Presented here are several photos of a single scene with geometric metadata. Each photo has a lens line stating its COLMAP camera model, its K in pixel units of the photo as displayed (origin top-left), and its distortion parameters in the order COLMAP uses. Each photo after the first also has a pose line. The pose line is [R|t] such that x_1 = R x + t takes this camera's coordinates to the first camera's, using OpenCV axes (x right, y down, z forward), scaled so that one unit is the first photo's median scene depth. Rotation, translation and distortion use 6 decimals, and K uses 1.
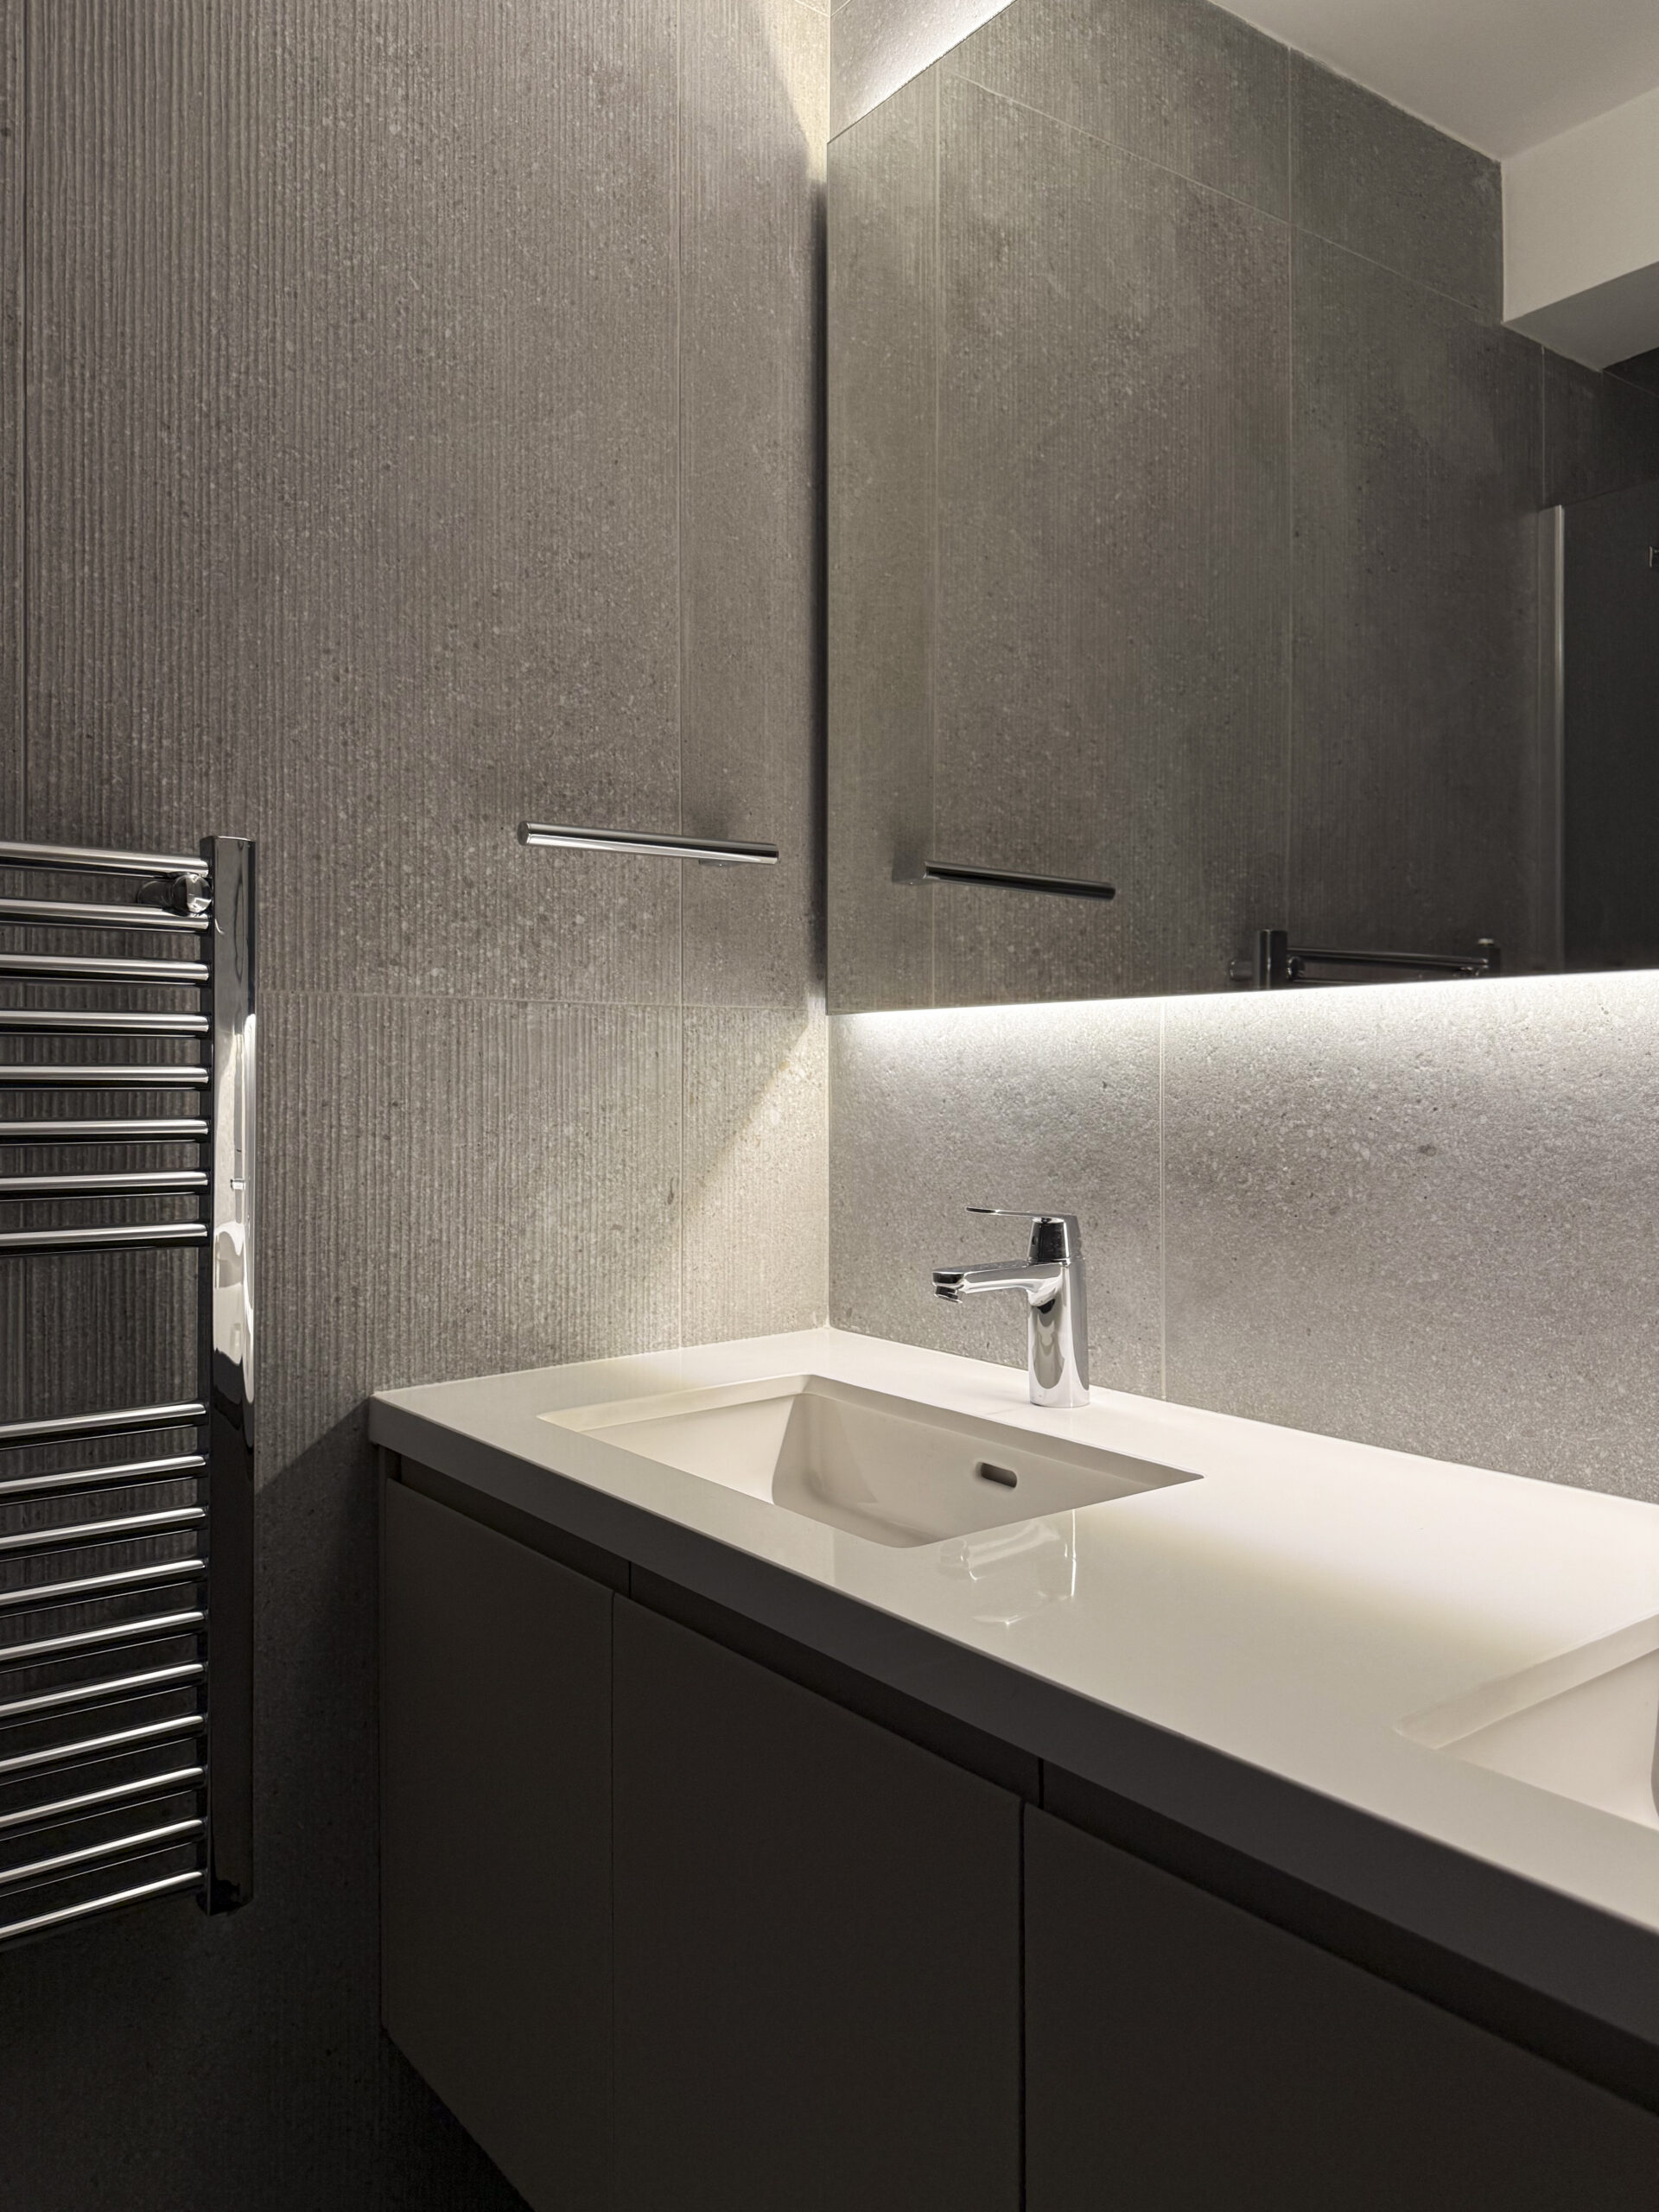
lens RADIAL K [[1548.7, 0, 824.8], [0, 1548.7, 1103.2], [0, 0, 1]] dist [0.041092, -0.053655]
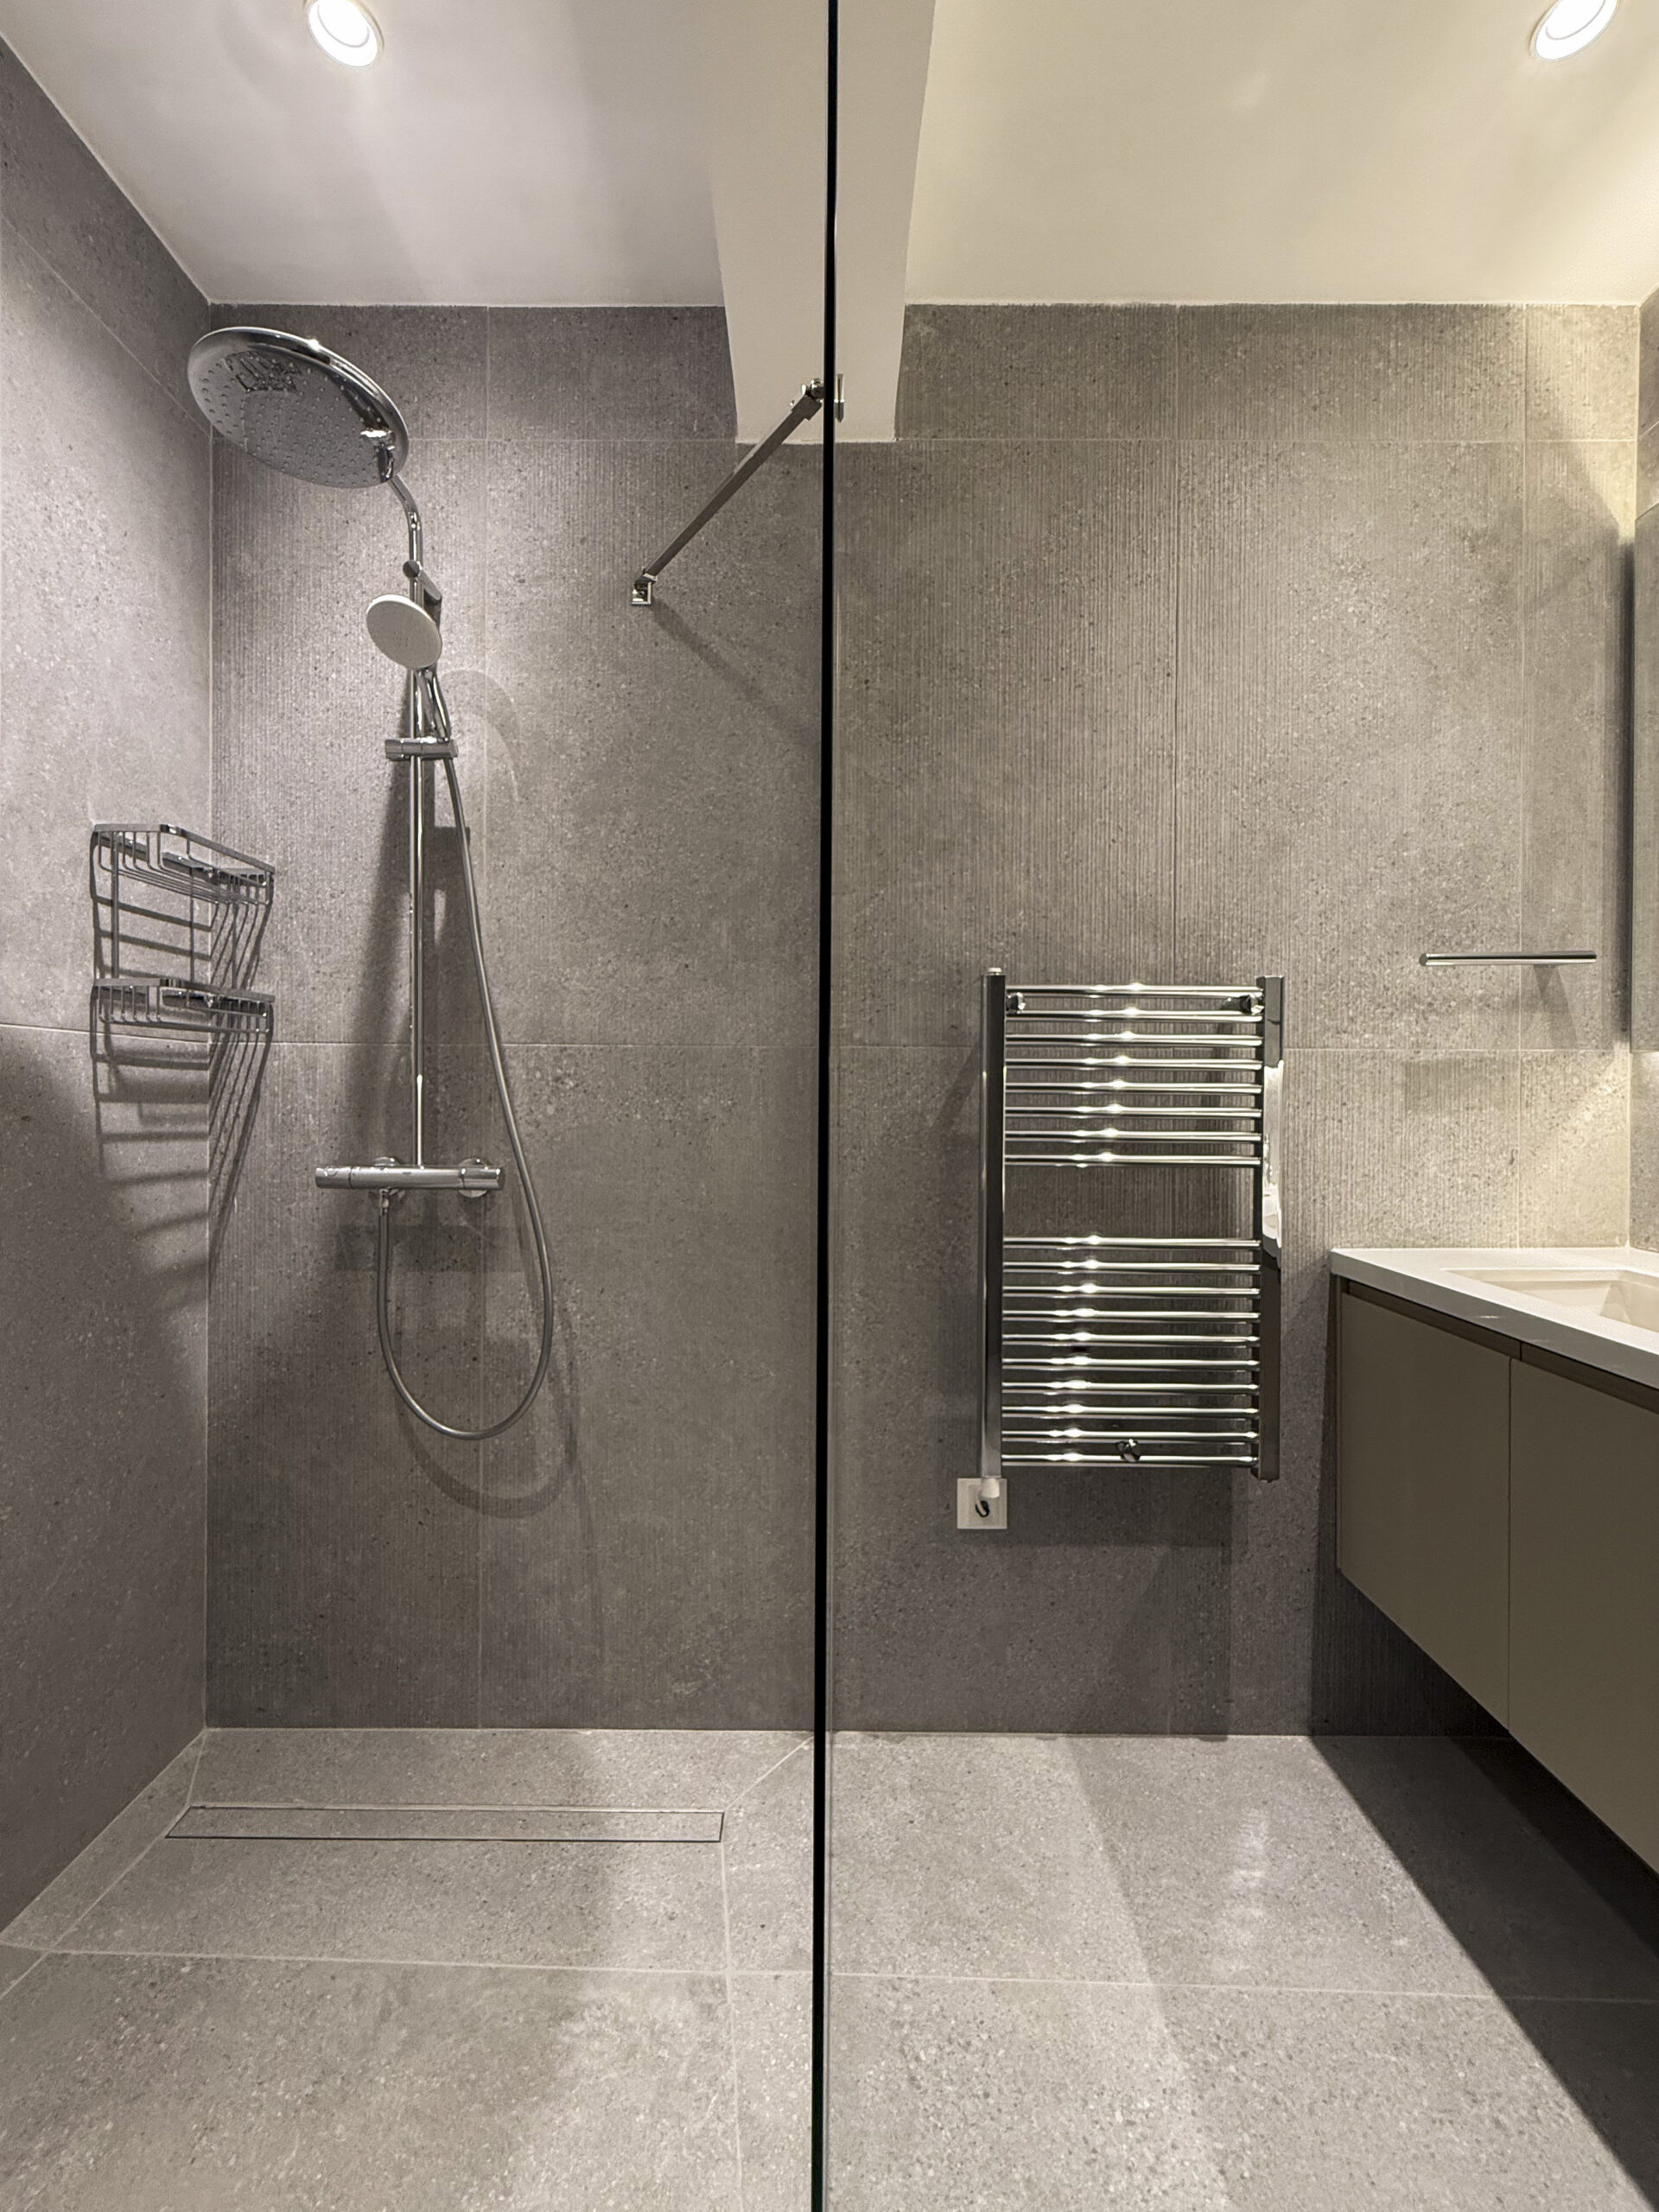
lens RADIAL K [[905.6, 0, 828.7], [0, 905.6, 1090.8], [0, 0, 1]] dist [0.003656, -0.001403]
pose [[0.784959, 0.007451, -0.619503, -0.075872], [-0.016247, 0.999831, -0.008560, 0.003985], [0.619335, 0.016785, 0.784948, -0.289008]]
